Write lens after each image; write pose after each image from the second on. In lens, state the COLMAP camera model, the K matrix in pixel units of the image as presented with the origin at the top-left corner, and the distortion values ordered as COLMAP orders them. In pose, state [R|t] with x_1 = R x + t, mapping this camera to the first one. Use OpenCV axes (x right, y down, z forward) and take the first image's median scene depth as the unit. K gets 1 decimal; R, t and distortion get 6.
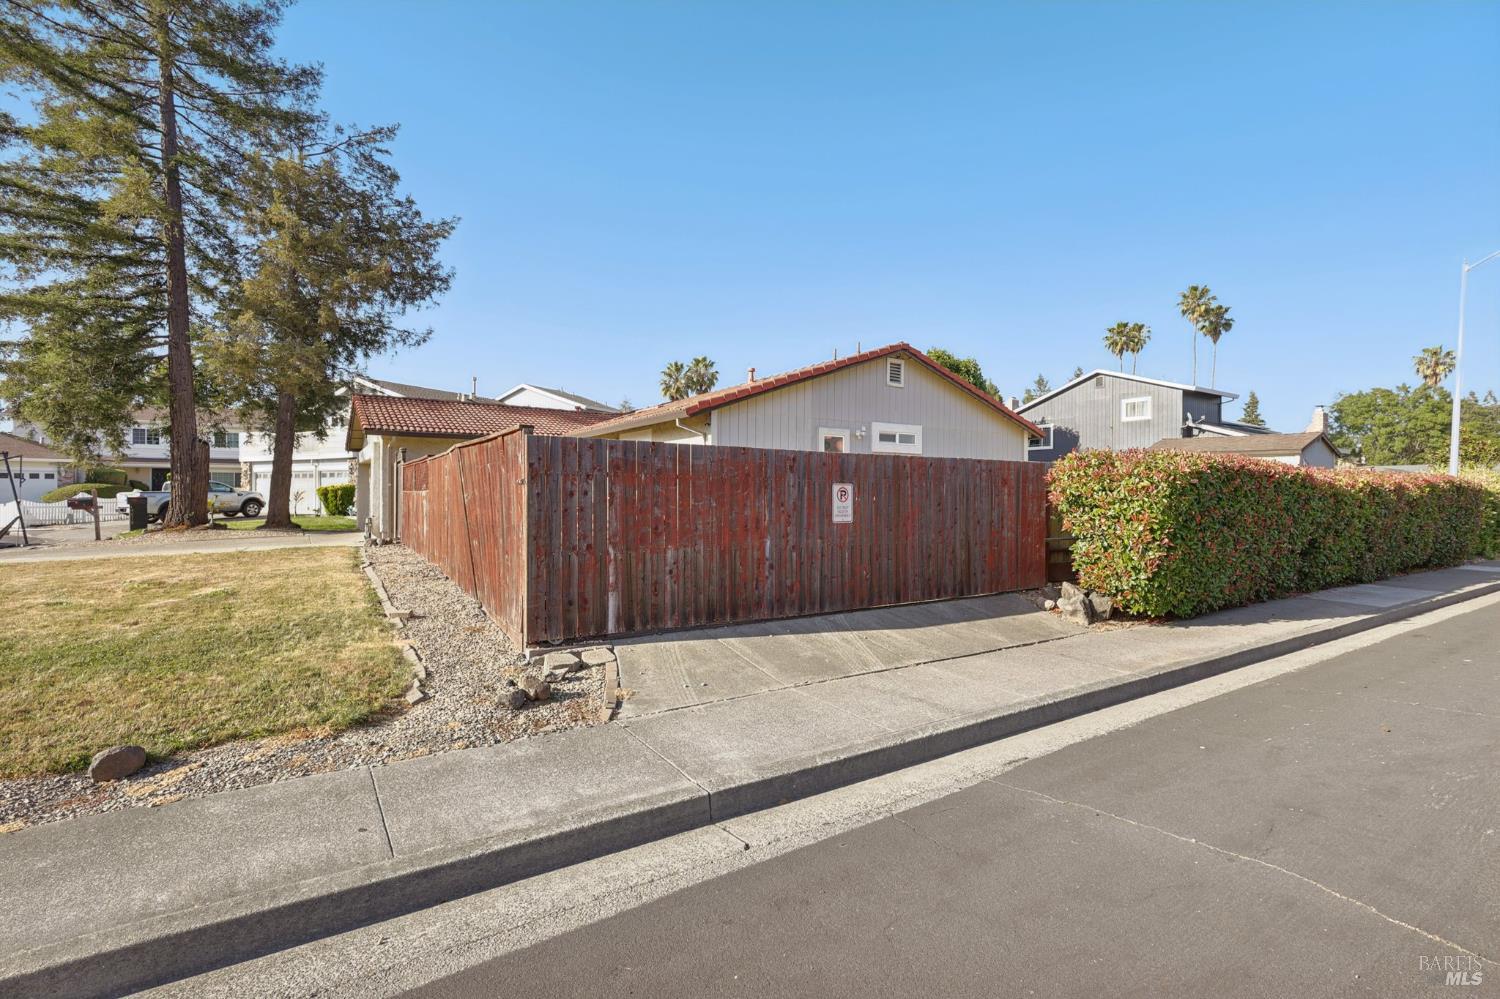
lens RADIAL K [[701.8, 0, 746.5], [0, 701.8, 487.0], [0, 0, 1]] dist [-0.002950, 0.003070]
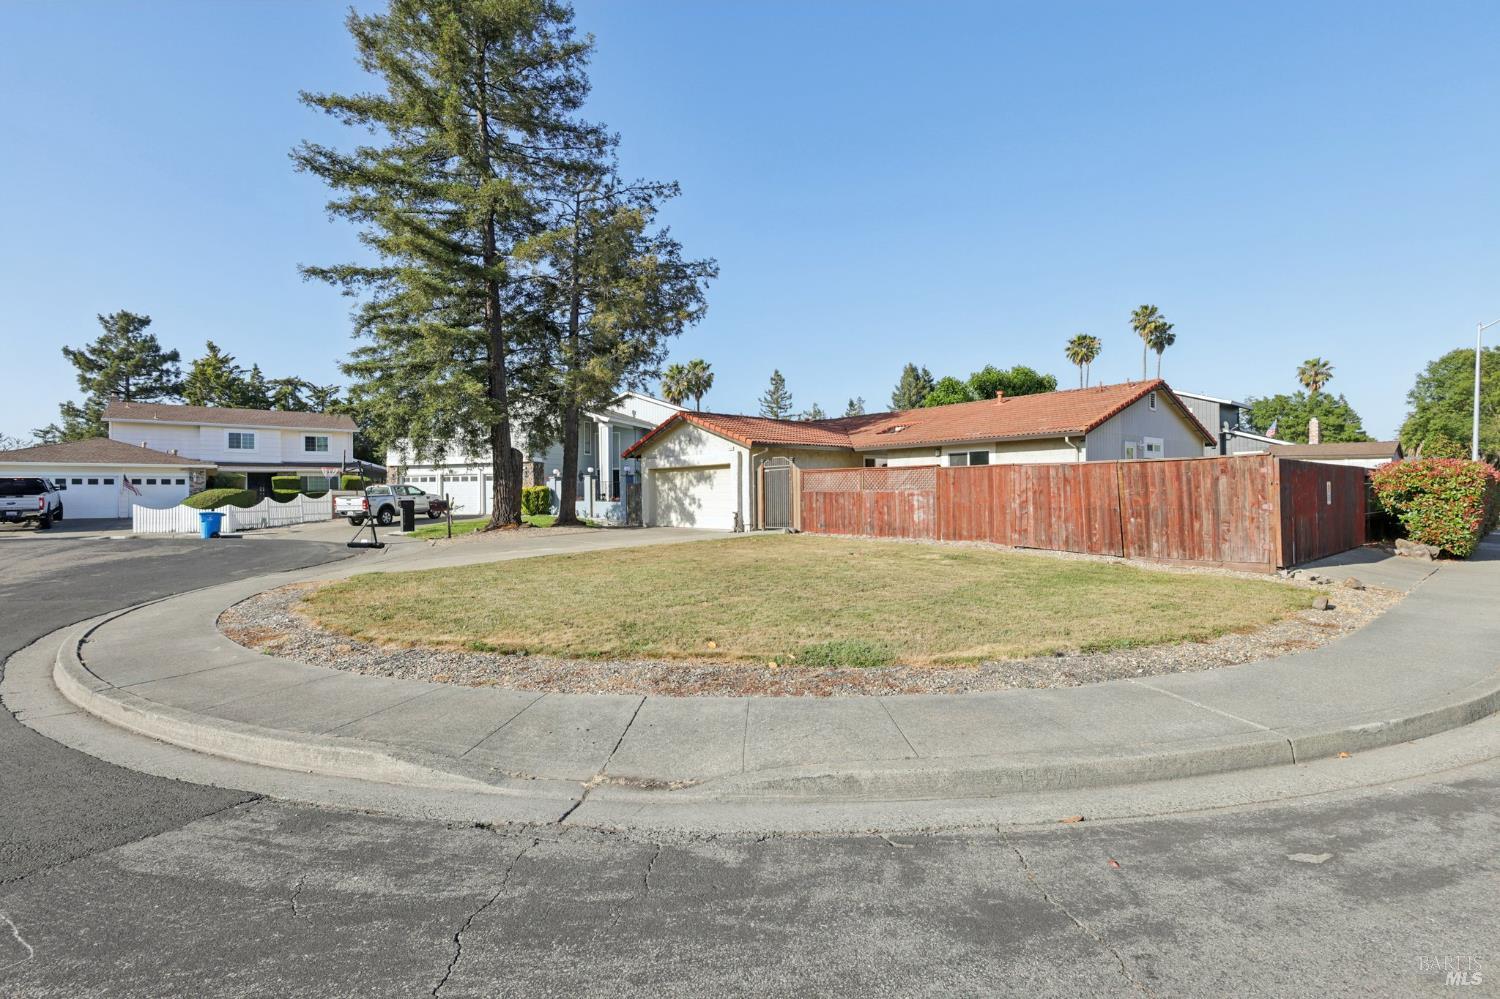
lens RADIAL K [[701.8, 0, 739.8], [0, 701.8, 499.1], [0, 0, 1]] dist [-0.002950, 0.003070]
pose [[0.991343, -0.014159, 0.130535, -0.399748], [0.011387, 0.999694, 0.021955, -0.004272], [-0.130806, -0.020278, 0.991201, -0.136876]]
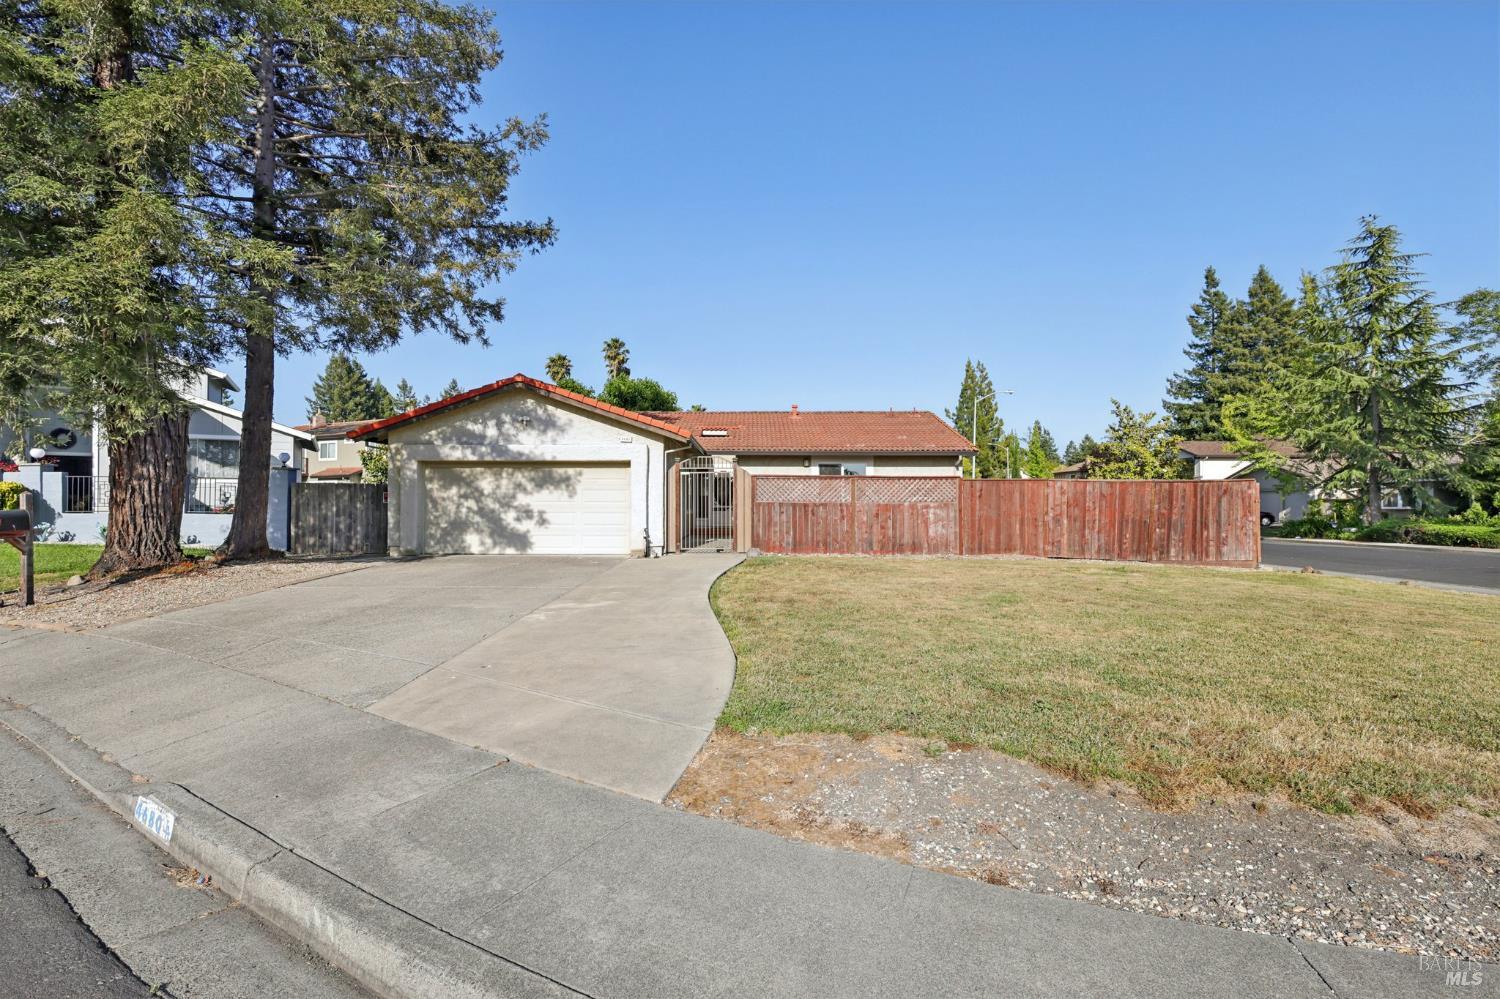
lens RADIAL K [[701.8, 0, 752.4], [0, 701.8, 494.3], [0, 0, 1]] dist [-0.002950, 0.003070]
pose [[0.536294, 0.009467, 0.843978, -0.696837], [-0.010726, 0.999933, -0.004401, 0.000062], [-0.843963, -0.006692, 0.536359, 0.233272]]
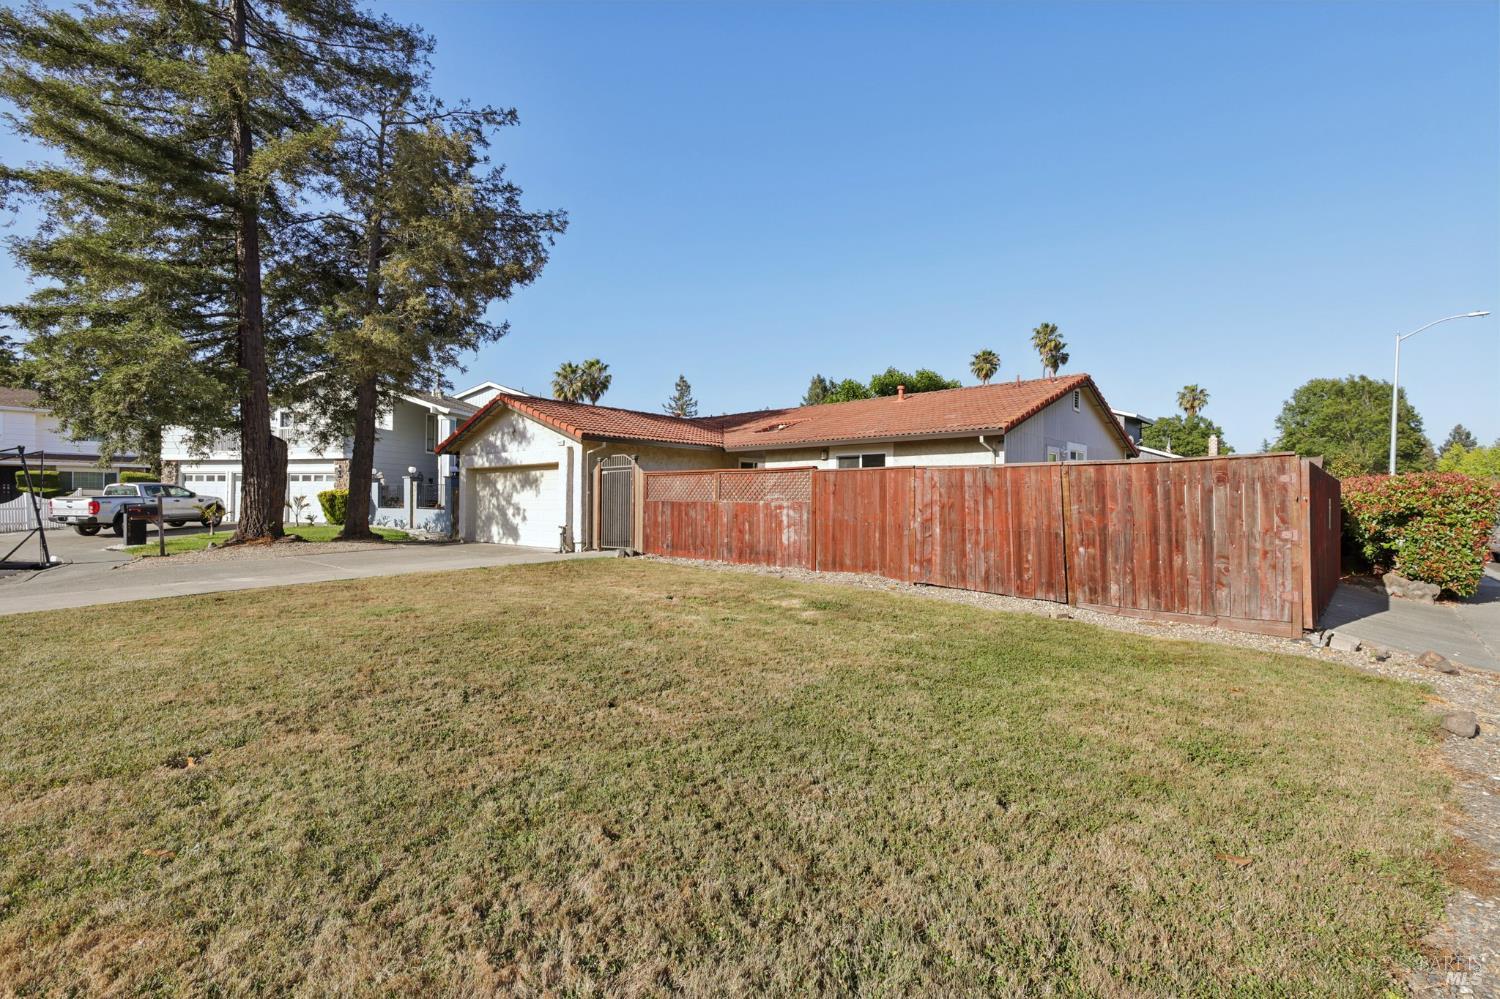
lens RADIAL K [[701.8, 0, 743.7], [0, 701.8, 497.8], [0, 0, 1]] dist [-0.002950, 0.003070]
pose [[0.966023, 0.006178, 0.258384, -0.315967], [-0.007820, 0.999955, 0.005327, -0.001383], [-0.258339, -0.007166, 0.966028, 0.012729]]
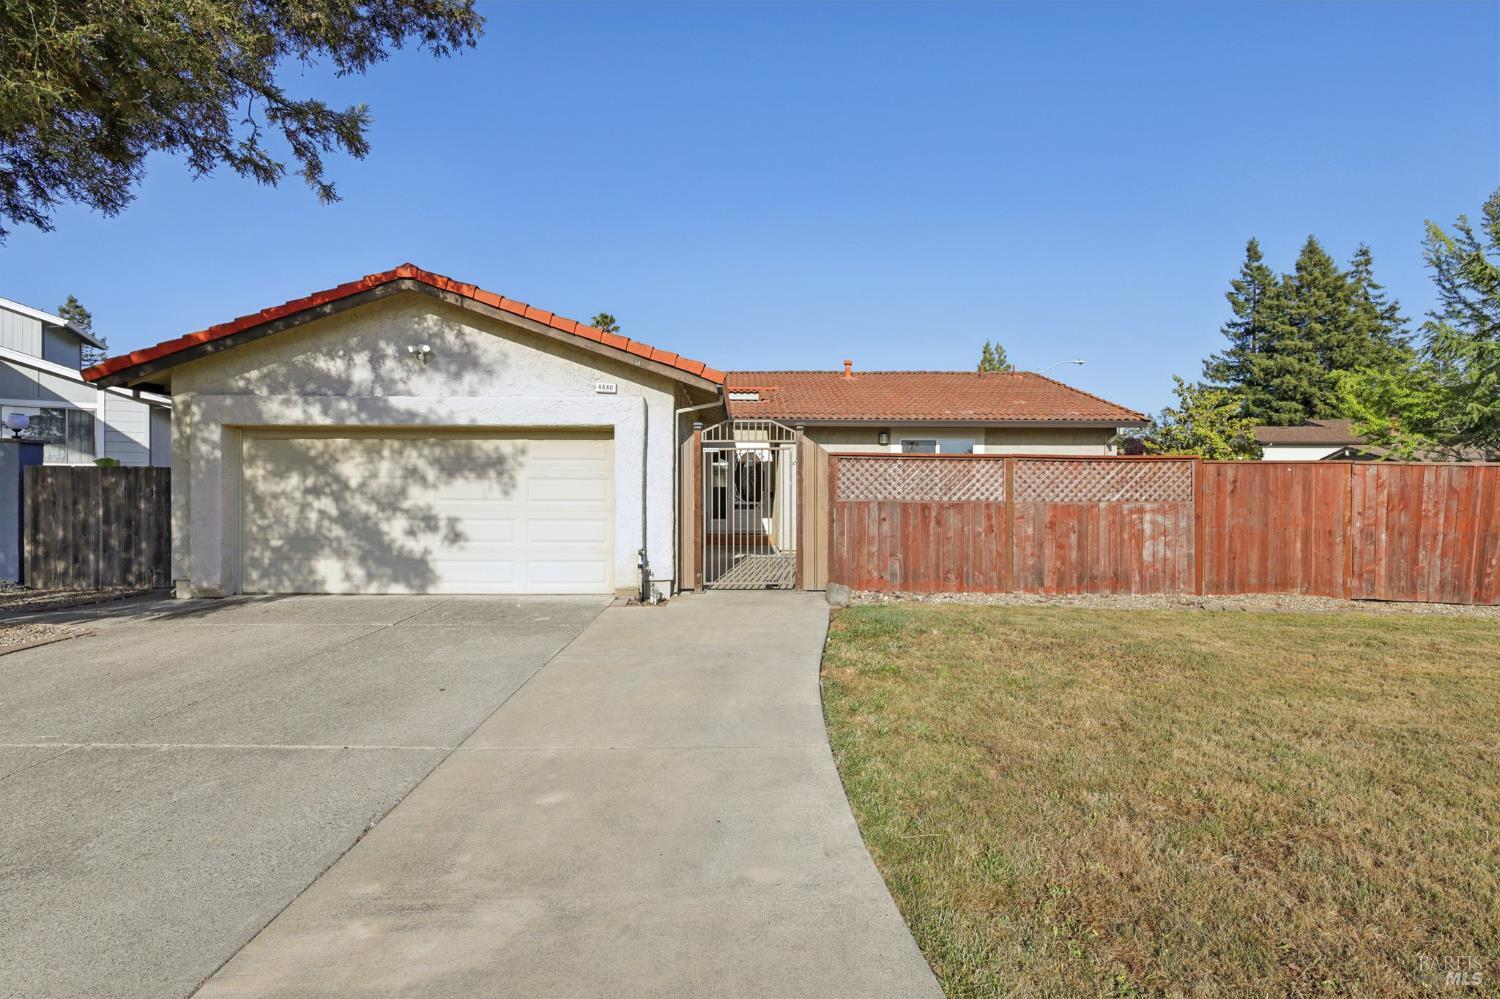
lens RADIAL K [[701.8, 0, 756.9], [0, 701.8, 495.7], [0, 0, 1]] dist [-0.002950, 0.003070]
pose [[0.521543, -0.003610, 0.853217, -0.523697], [-0.011717, 0.999866, 0.011393, -0.001832], [-0.853144, -0.015939, 0.521431, 0.386165]]
